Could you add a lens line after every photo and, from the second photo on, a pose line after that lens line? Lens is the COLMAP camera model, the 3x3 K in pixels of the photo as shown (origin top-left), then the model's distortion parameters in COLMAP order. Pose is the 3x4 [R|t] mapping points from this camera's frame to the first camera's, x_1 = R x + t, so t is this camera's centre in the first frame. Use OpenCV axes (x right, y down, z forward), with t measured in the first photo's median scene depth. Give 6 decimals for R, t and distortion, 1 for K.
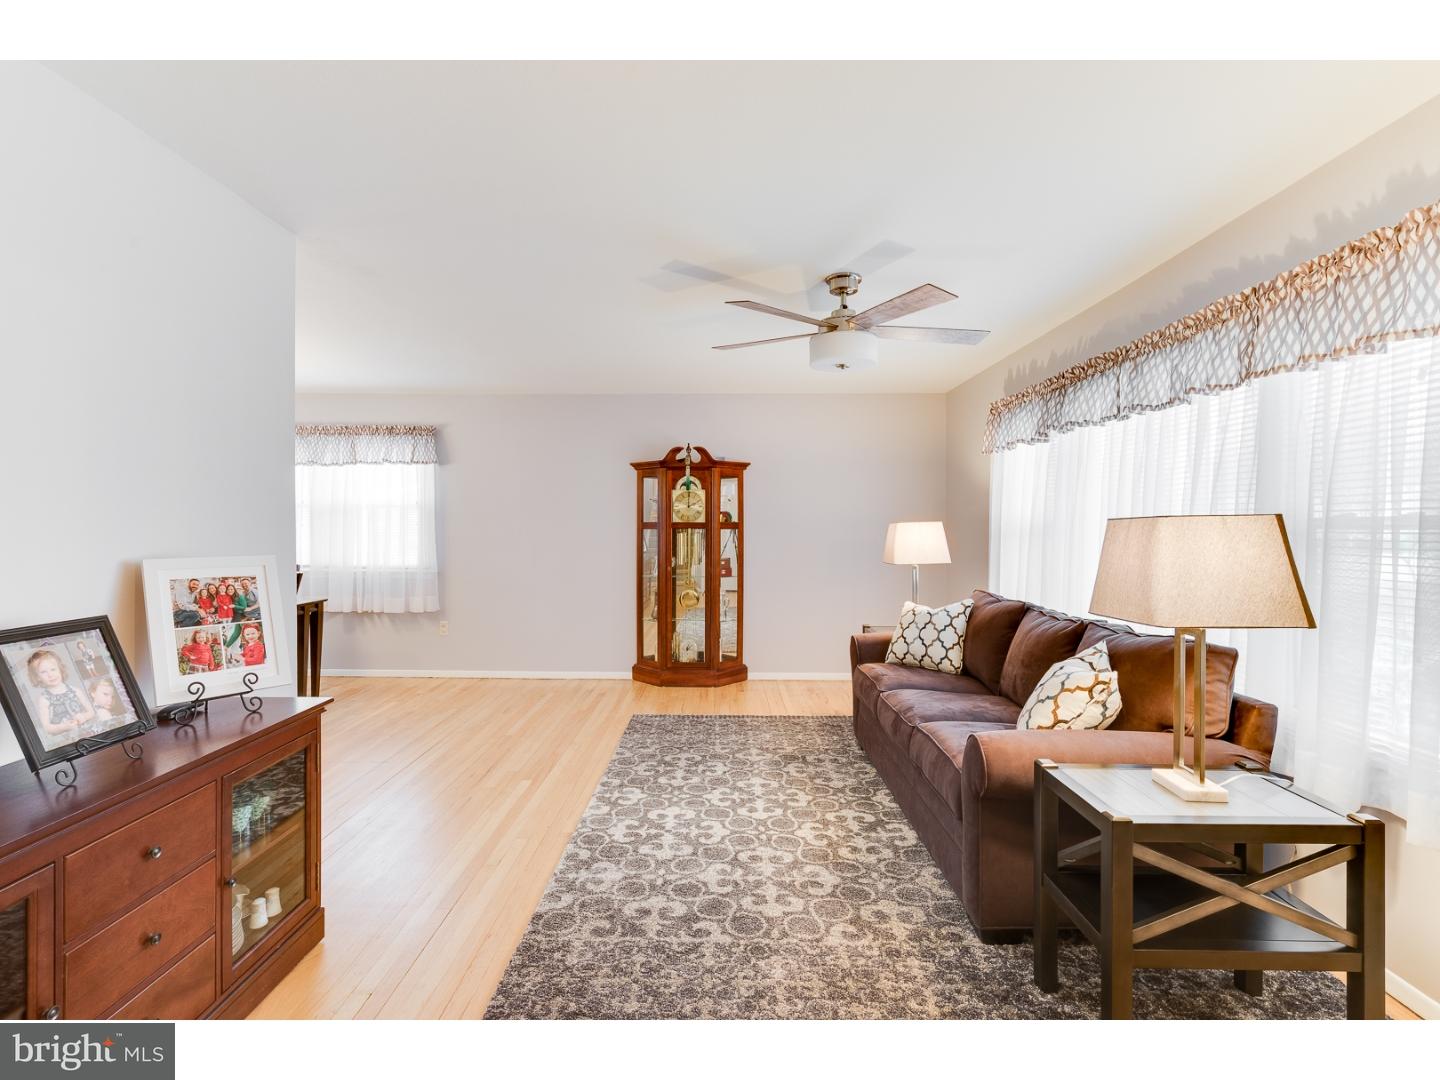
lens RADIAL K [[699.8, 0, 715.0], [0, 699.8, 531.8], [0, 0, 1]] dist [-0.007603, 0.002547]
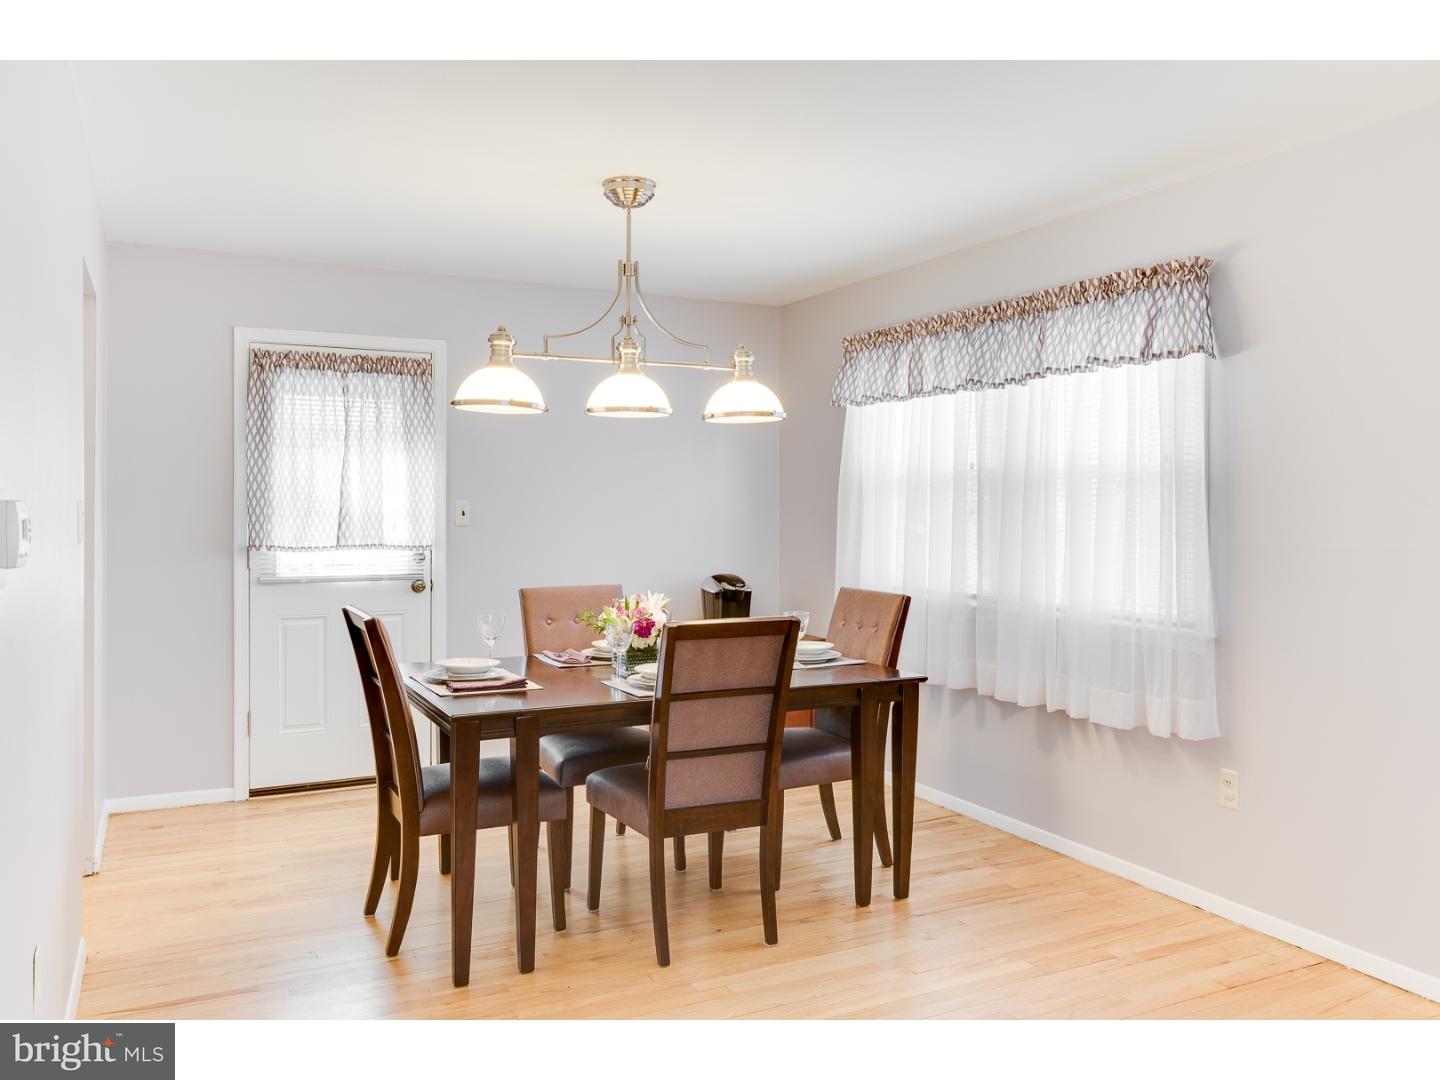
lens RADIAL K [[1082.5, 0, 720.8], [0, 1082.5, 508.4], [0, 0, 1]] dist [0.010672, 0.000889]
pose [[0.474353, -0.003689, -0.880327, -0.001689], [-0.007467, 0.999938, -0.008214, -0.005564], [0.880303, 0.010470, 0.474296, 0.487474]]
